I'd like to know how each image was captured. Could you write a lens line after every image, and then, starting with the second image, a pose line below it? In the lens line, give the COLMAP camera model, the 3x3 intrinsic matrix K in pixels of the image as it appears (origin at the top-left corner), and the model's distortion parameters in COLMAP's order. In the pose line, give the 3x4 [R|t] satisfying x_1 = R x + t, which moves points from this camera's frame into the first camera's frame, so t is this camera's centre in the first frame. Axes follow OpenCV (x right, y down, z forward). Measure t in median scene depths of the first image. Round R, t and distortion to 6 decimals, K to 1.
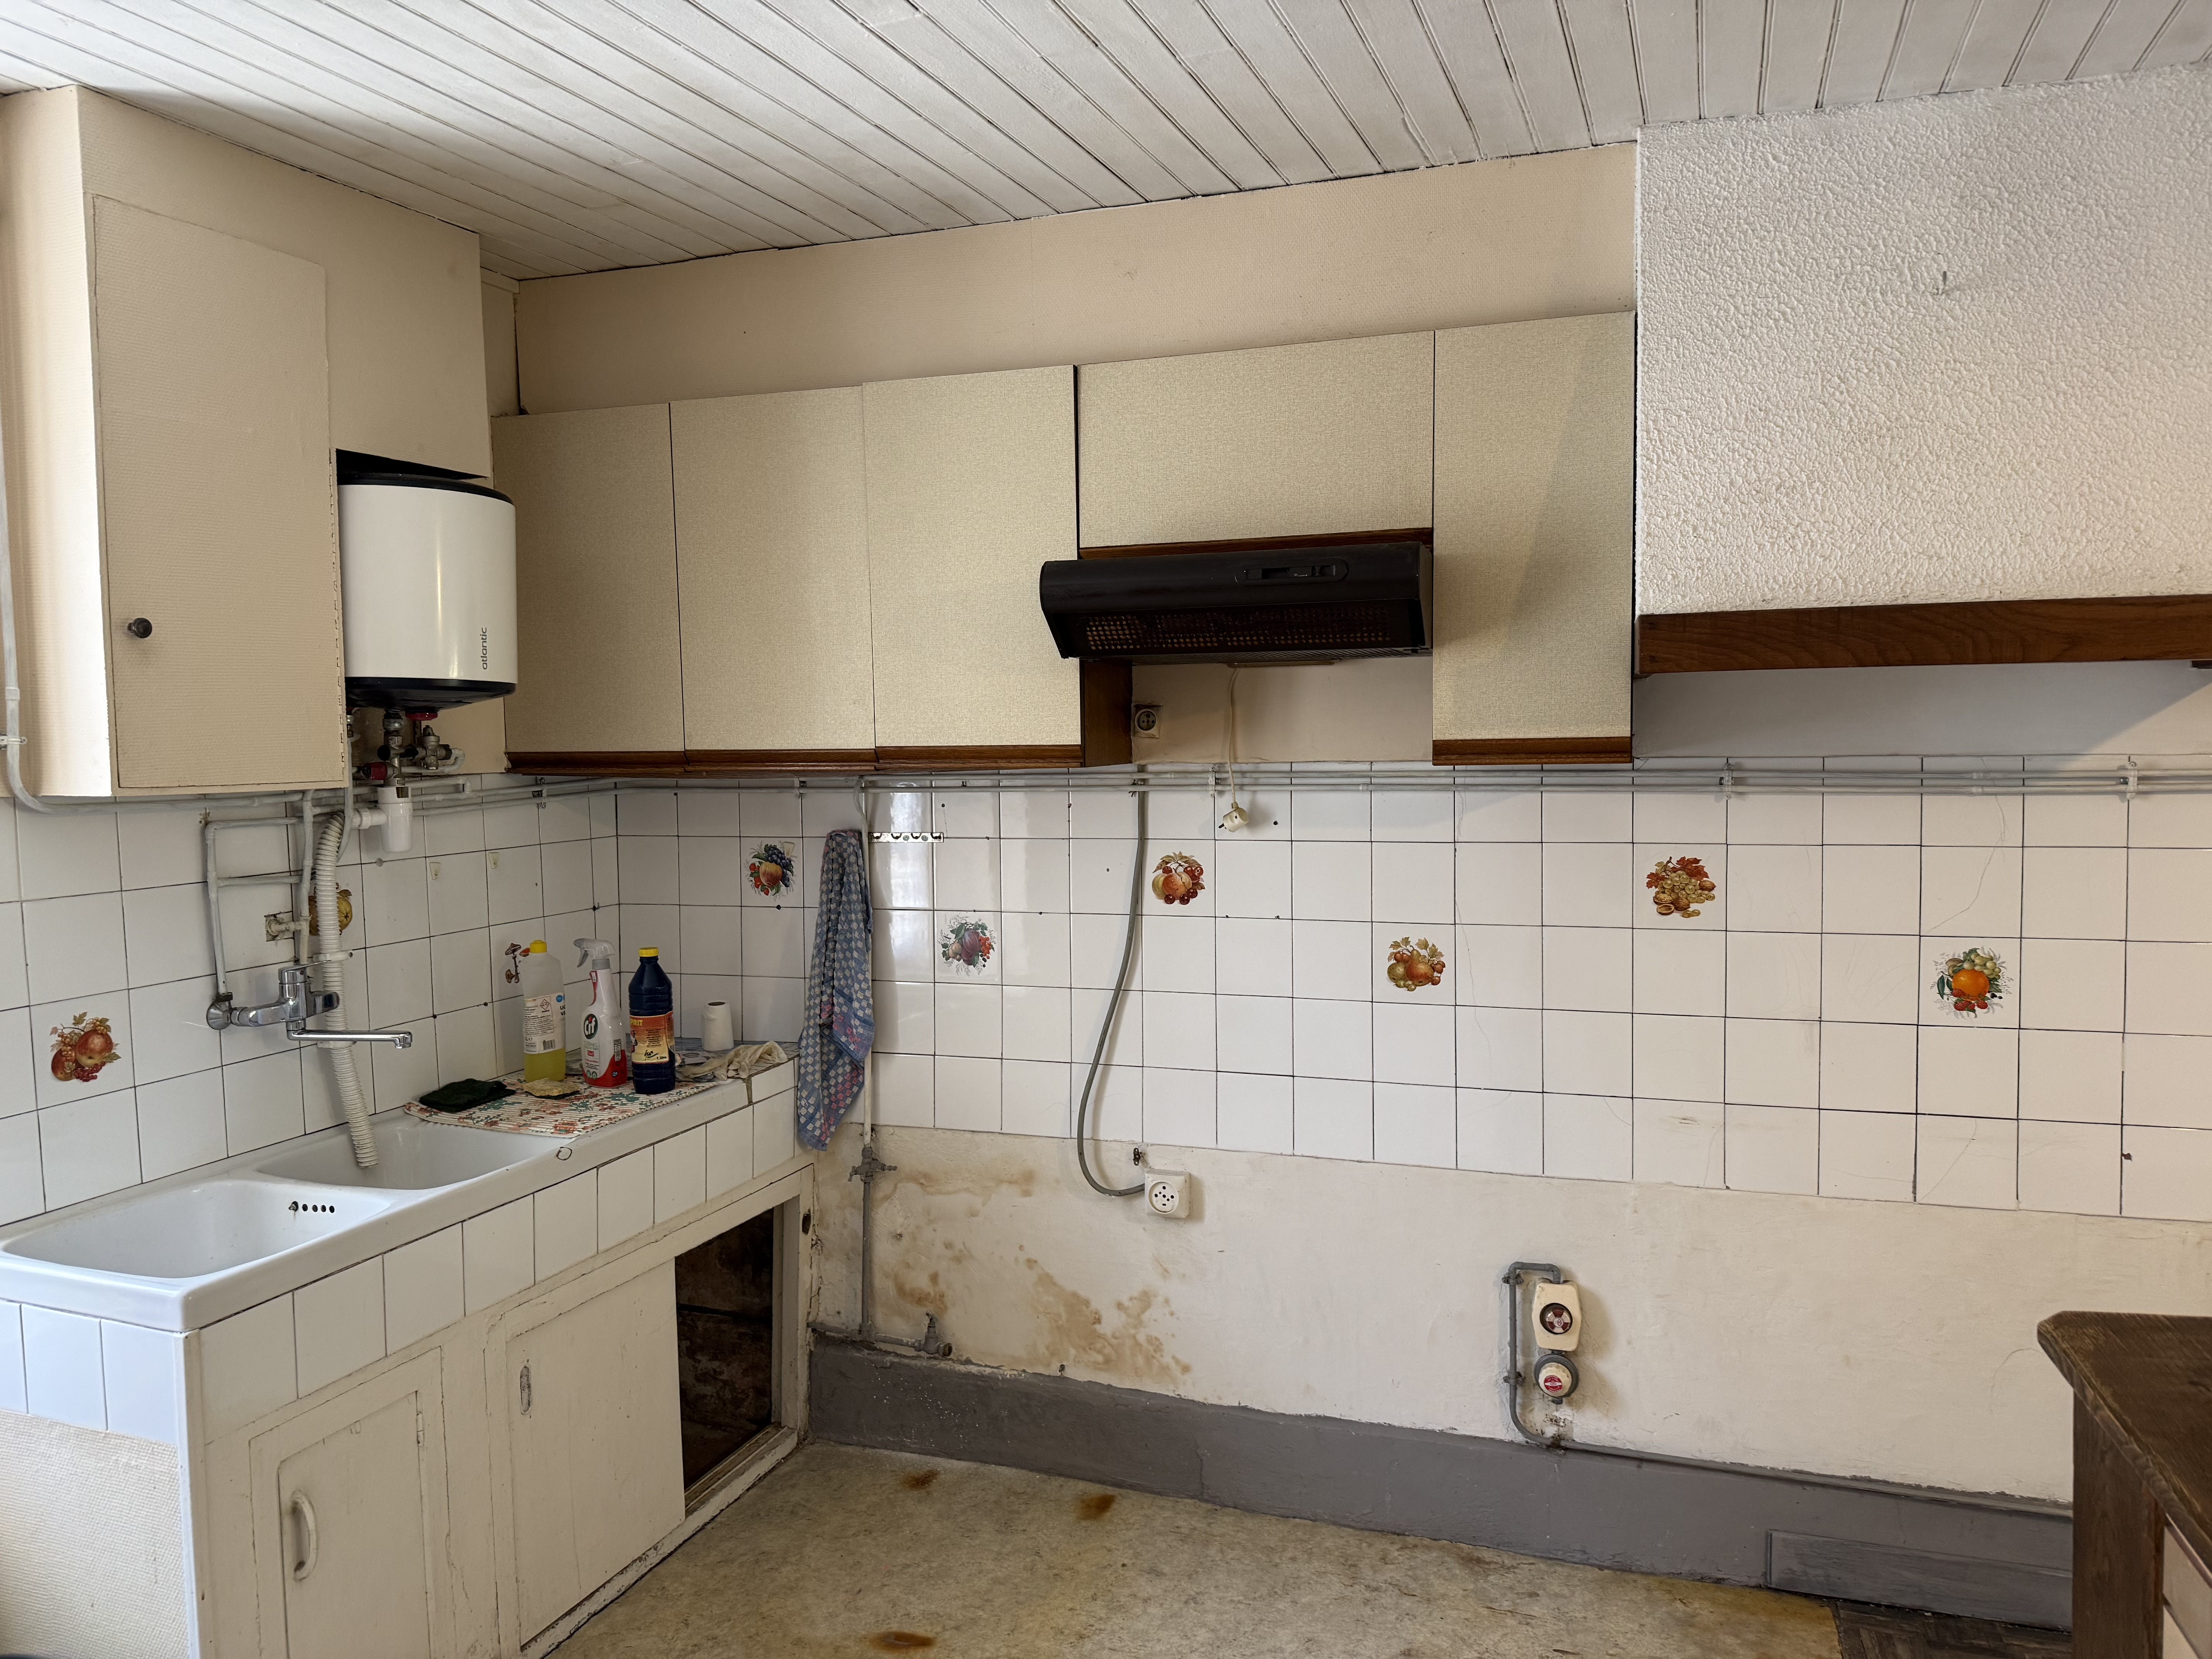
lens RADIAL K [[1516.4, 0, 1106.0], [0, 1516.4, 829.5], [0, 0, 1]] dist [0.181001, -0.389908]
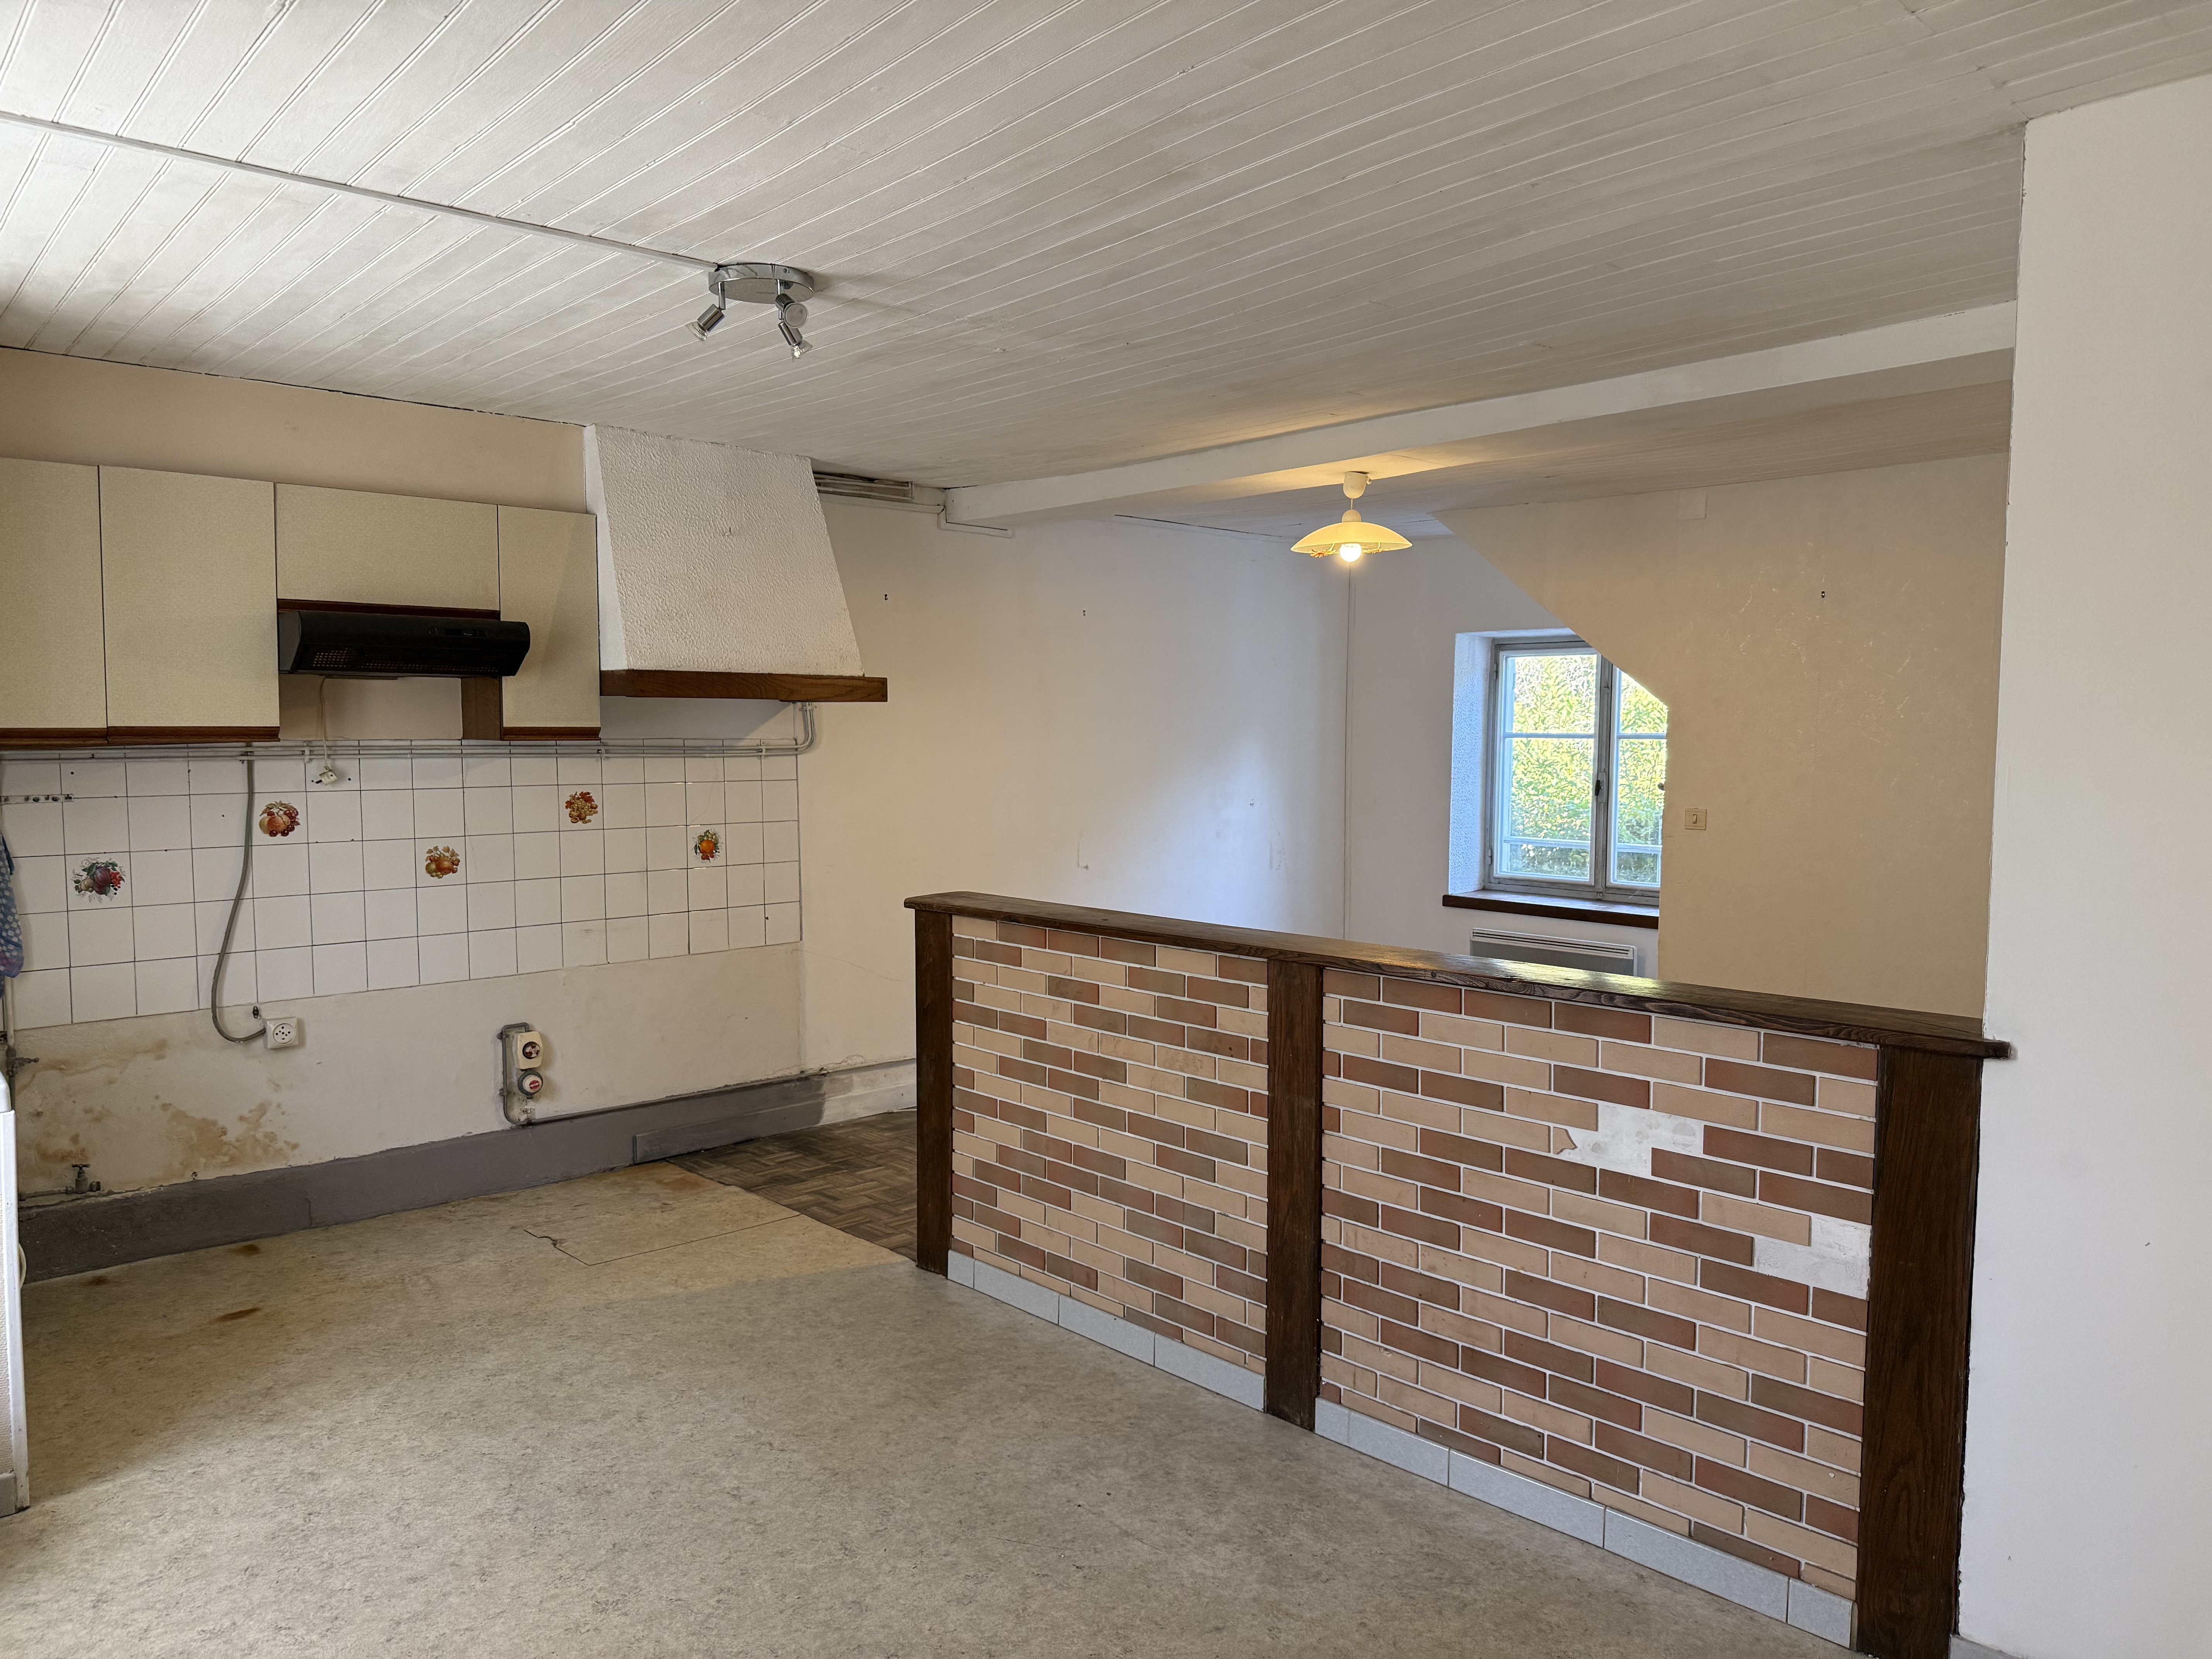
lens RADIAL K [[1516.1, 0, 1106.0], [0, 1516.1, 829.5], [0, 0, 1]] dist [-0.084752, -0.000627]
pose [[0.468121, -0.040570, 0.882733, -0.846333], [0.040978, 0.998868, 0.024176, 0.040996], [-0.882714, 0.024855, 0.469253, -0.381013]]
